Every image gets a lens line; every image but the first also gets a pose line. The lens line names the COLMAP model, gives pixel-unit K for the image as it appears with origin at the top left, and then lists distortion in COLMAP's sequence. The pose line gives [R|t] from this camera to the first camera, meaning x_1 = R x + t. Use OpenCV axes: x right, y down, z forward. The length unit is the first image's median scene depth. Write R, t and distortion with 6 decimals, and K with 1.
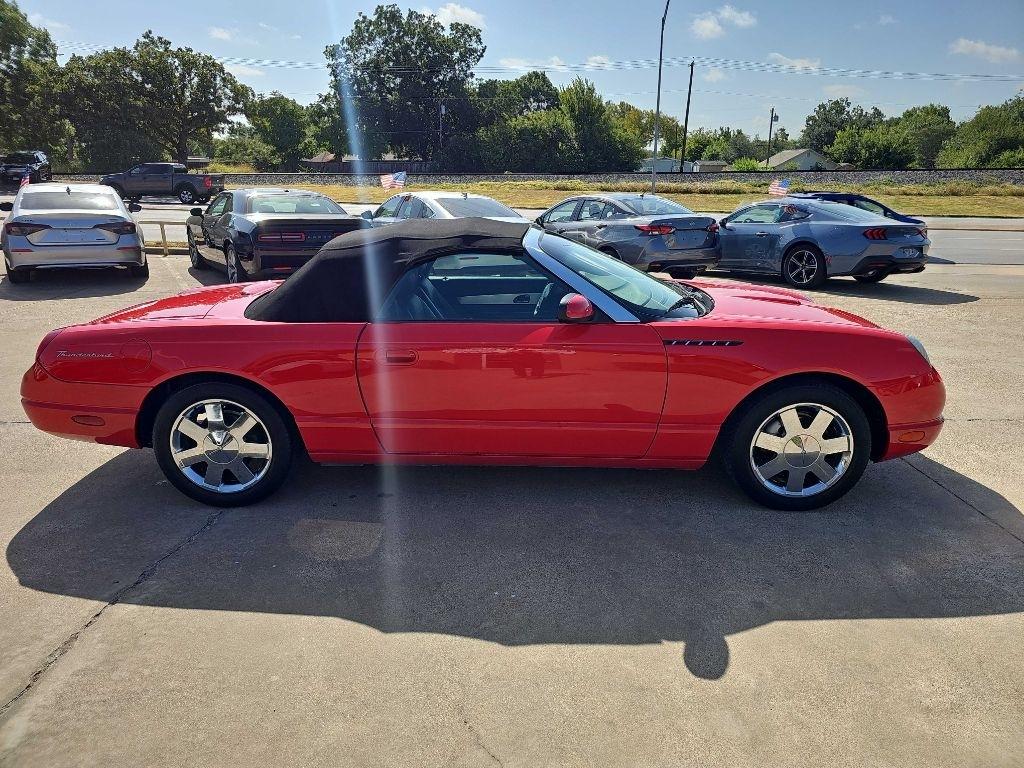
lens RADIAL K [[682.3, 0, 508.2], [0, 682.3, 399.4], [0, 0, 1]] dist [0.054533, -0.039053]
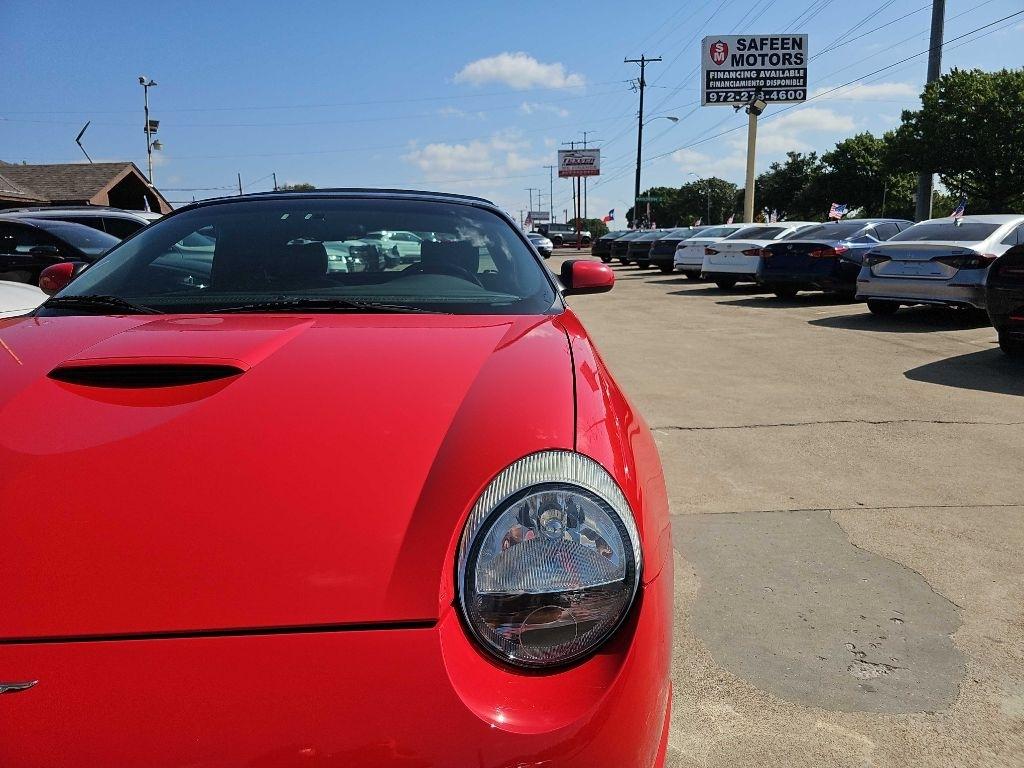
lens RADIAL K [[682.3, 0, 514.6], [0, 682.3, 380.9], [0, 0, 1]] dist [0.054533, -0.039053]
pose [[0.027491, 0.185349, -0.982288, 0.055795], [-0.290495, 0.941732, 0.169567, -0.019531], [0.956482, 0.280688, 0.079732, 0.091956]]
